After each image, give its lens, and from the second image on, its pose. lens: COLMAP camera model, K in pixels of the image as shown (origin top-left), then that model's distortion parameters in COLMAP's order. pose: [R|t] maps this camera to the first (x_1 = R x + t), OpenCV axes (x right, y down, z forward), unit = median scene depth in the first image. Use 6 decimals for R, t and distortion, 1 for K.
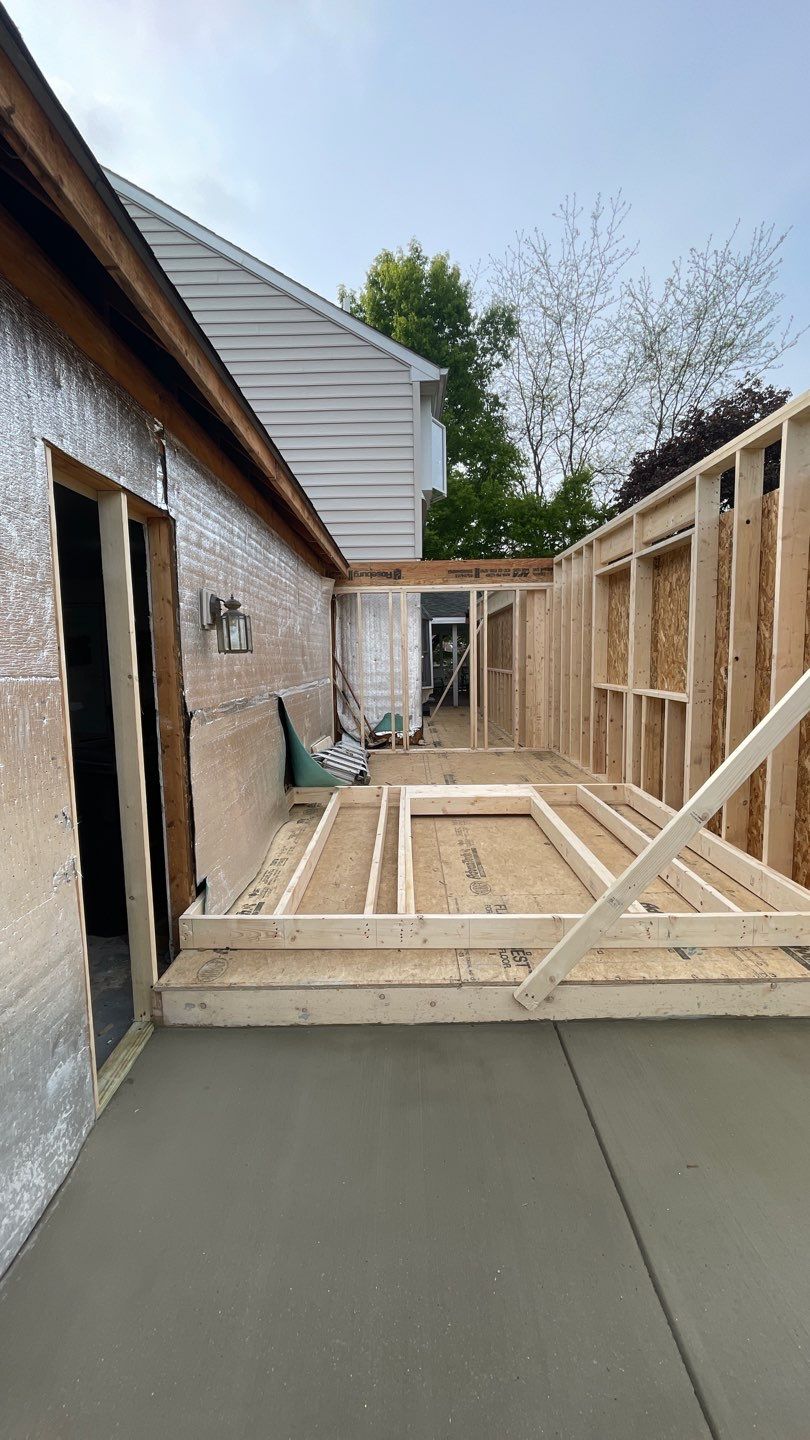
lens RADIAL K [[587.9, 0, 408.5], [0, 587.9, 722.3], [0, 0, 1]] dist [-0.011409, 0.003730]
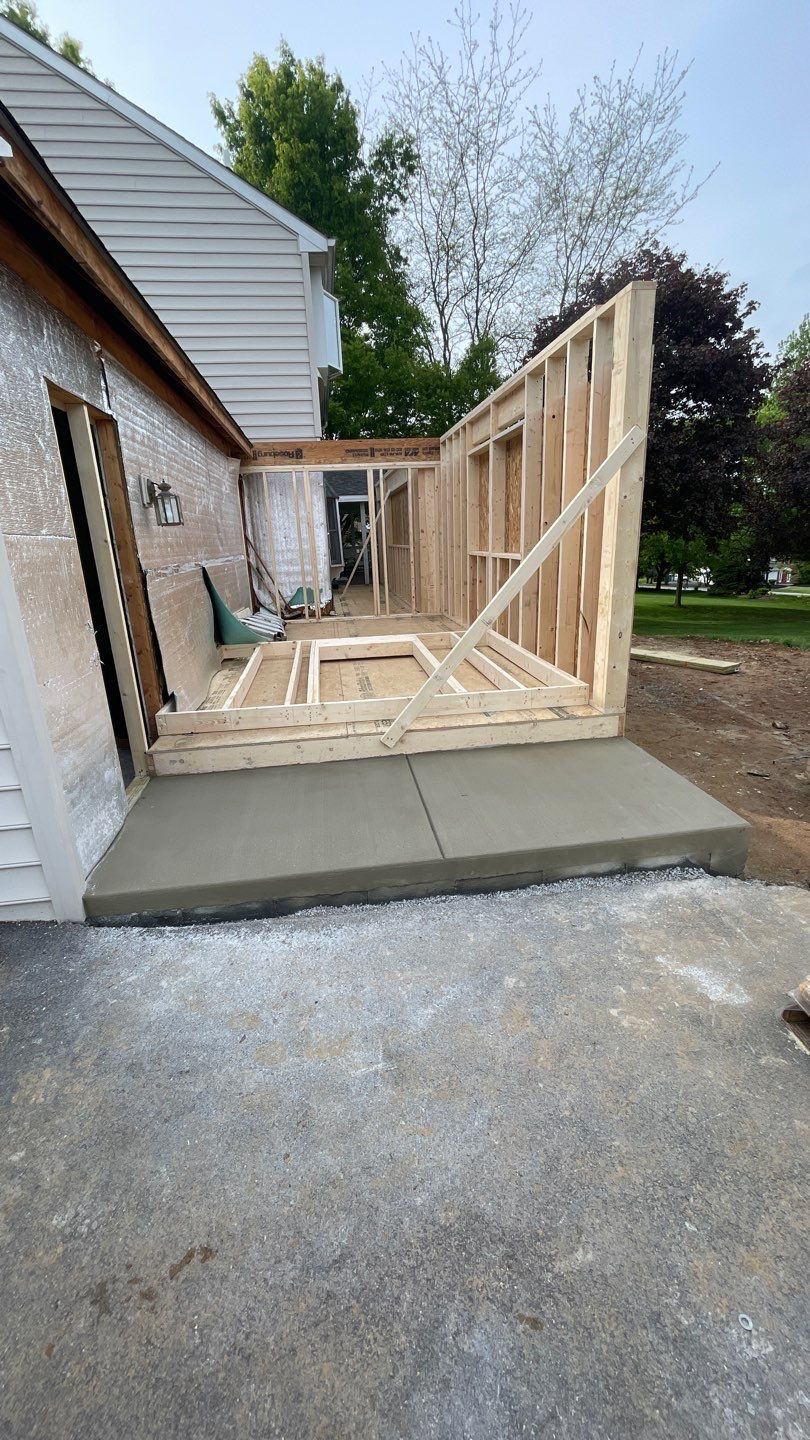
lens RADIAL K [[587.9, 0, 408.2], [0, 587.9, 730.8], [0, 0, 1]] dist [-0.011409, 0.003730]
pose [[0.990806, -0.063615, 0.119401, 0.021339], [0.038293, 0.978330, 0.203478, 0.037900], [-0.129758, -0.197035, 0.971772, -0.196151]]
